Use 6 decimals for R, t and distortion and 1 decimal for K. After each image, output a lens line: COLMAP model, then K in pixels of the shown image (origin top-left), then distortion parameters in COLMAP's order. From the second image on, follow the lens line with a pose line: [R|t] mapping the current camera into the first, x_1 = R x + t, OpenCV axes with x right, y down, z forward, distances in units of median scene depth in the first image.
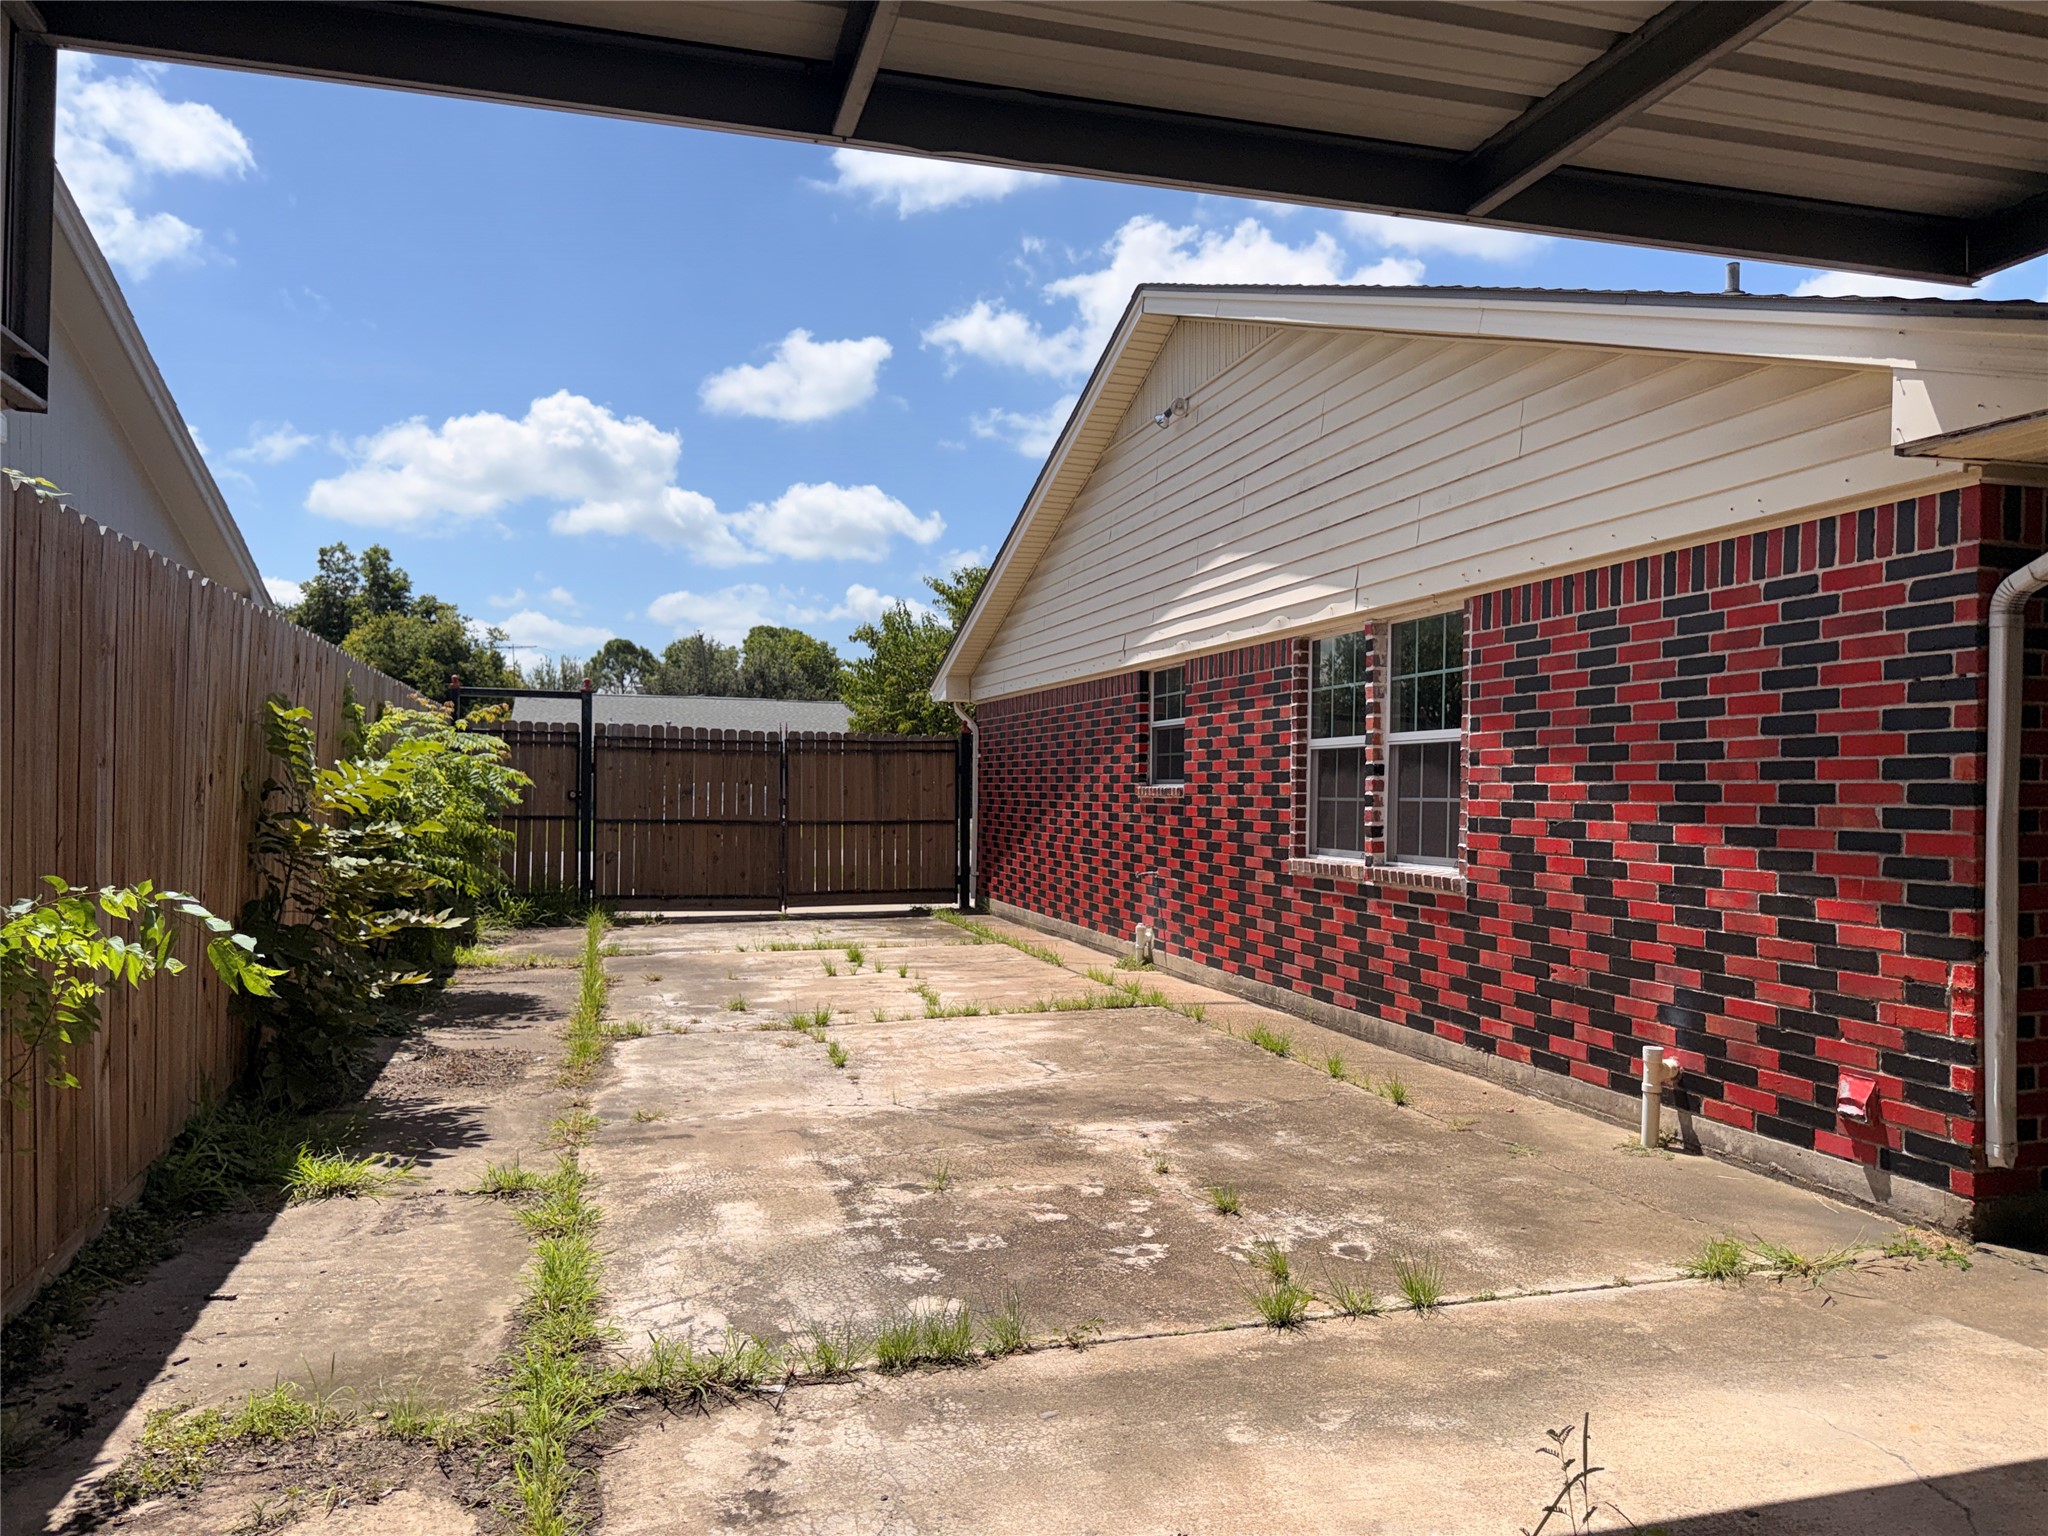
lens RADIAL K [[1470.1, 0, 1025.7], [0, 1470.1, 773.3], [0, 0, 1]] dist [0.009766, -0.011847]
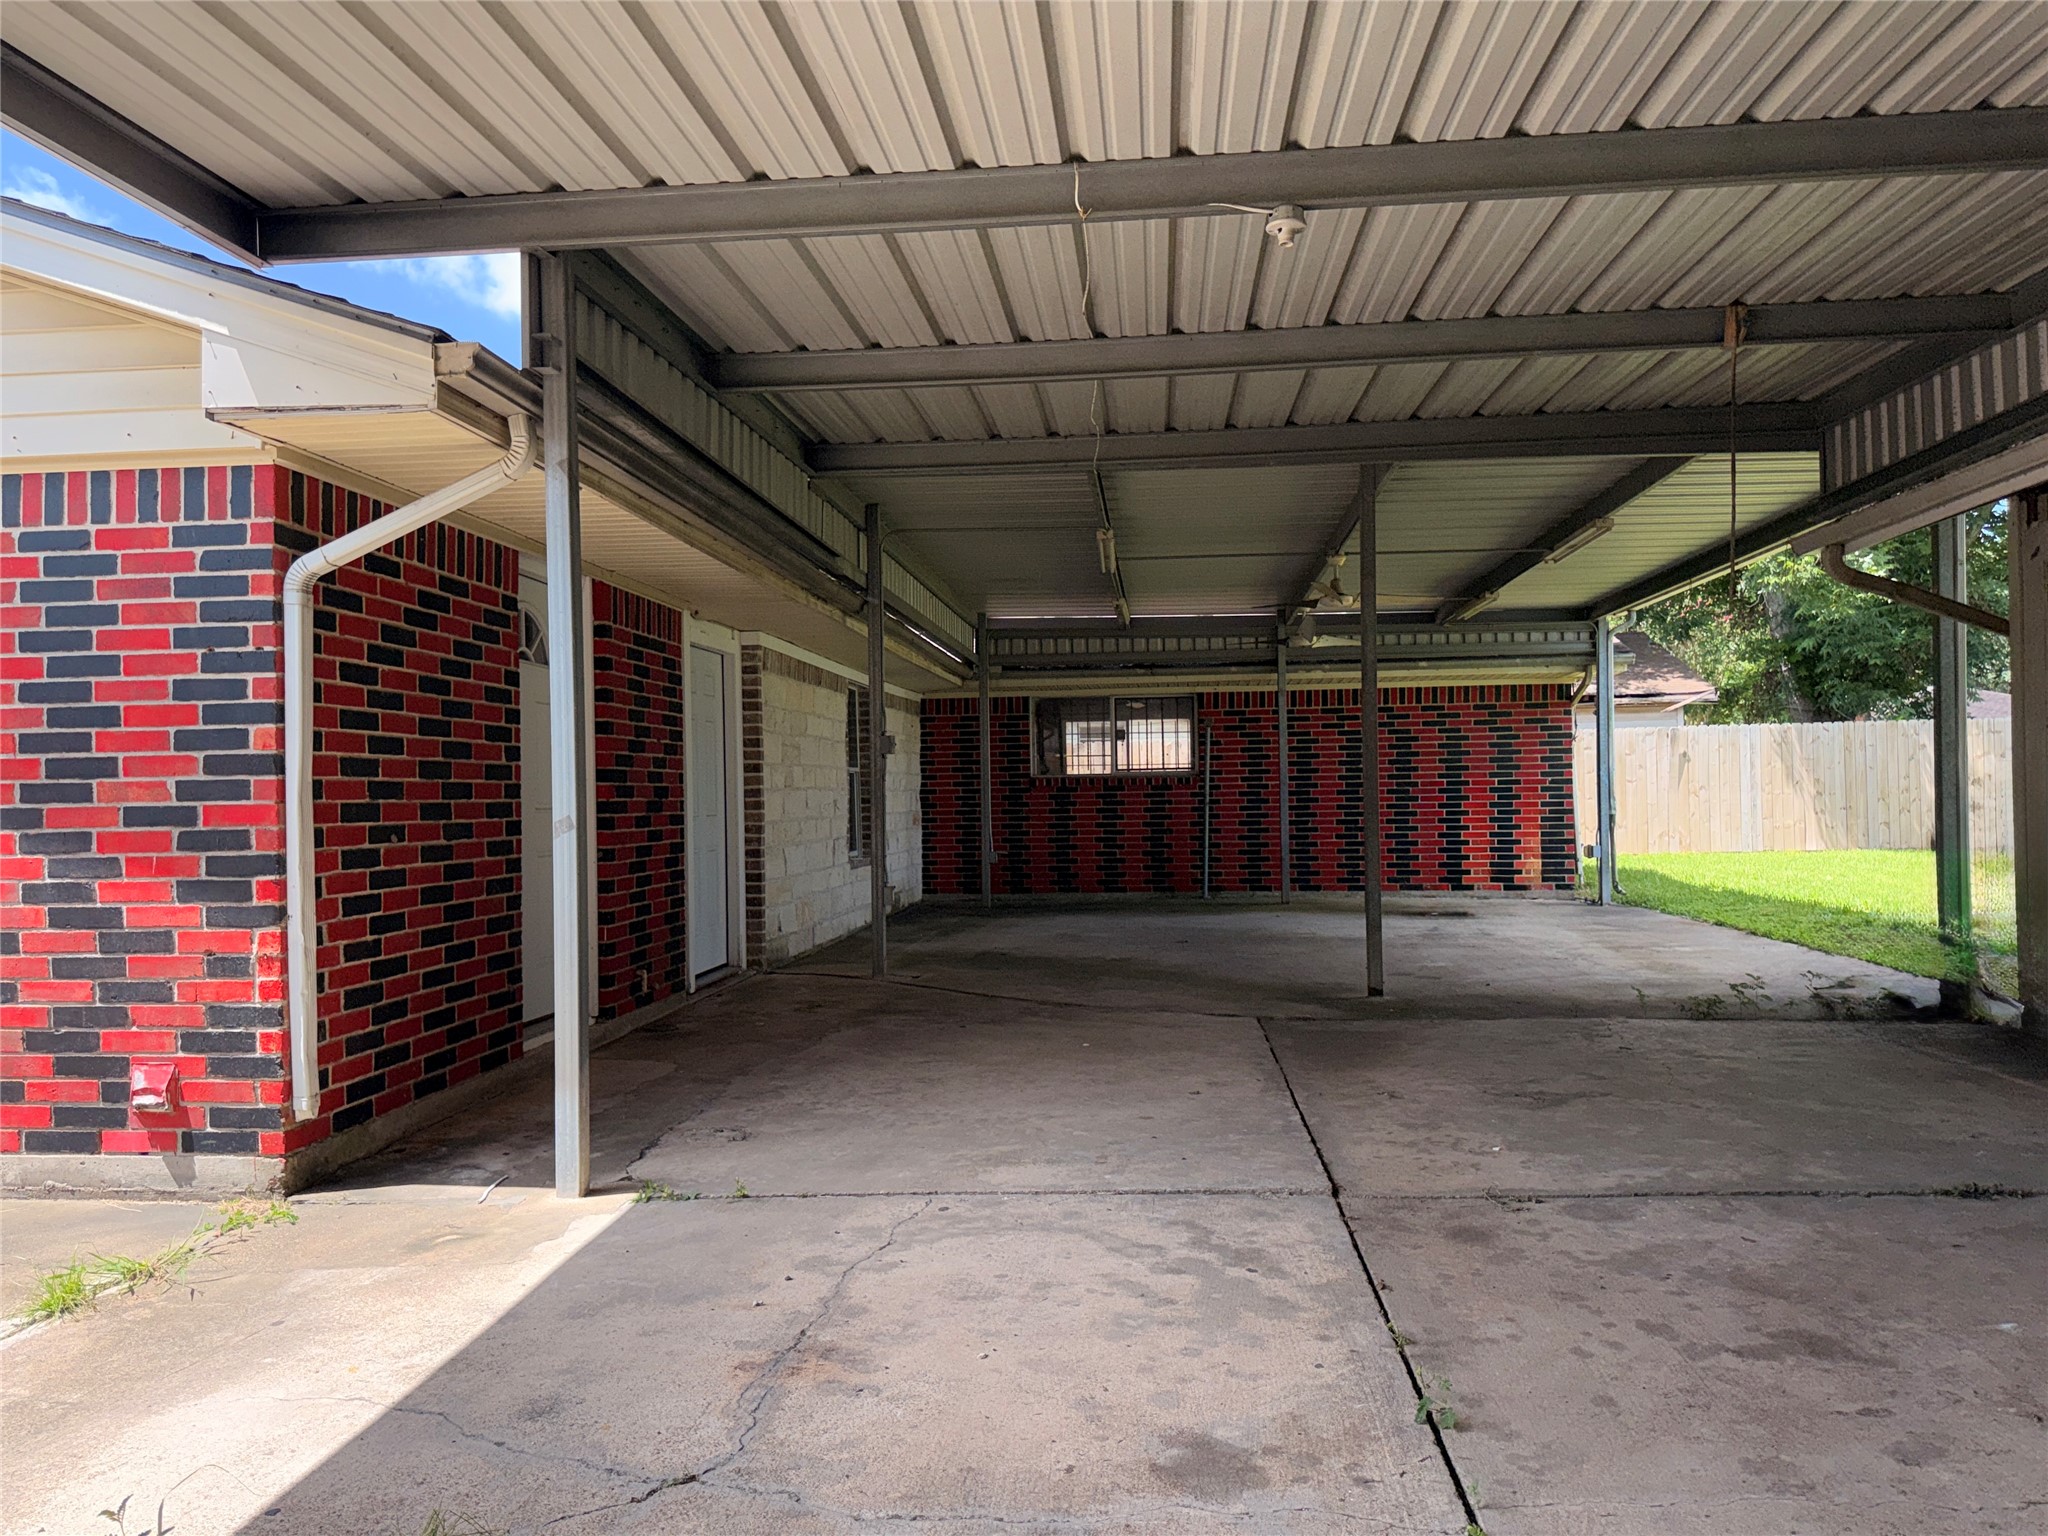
lens RADIAL K [[1470.1, 0, 1025.4], [0, 1470.1, 775.2], [0, 0, 1]] dist [0.009766, -0.011847]
pose [[0.355392, 0.000740, 0.934717, -0.127509], [0.008158, 0.999959, -0.003894, 0.029310], [-0.934682, 0.009010, 0.355372, 0.140035]]
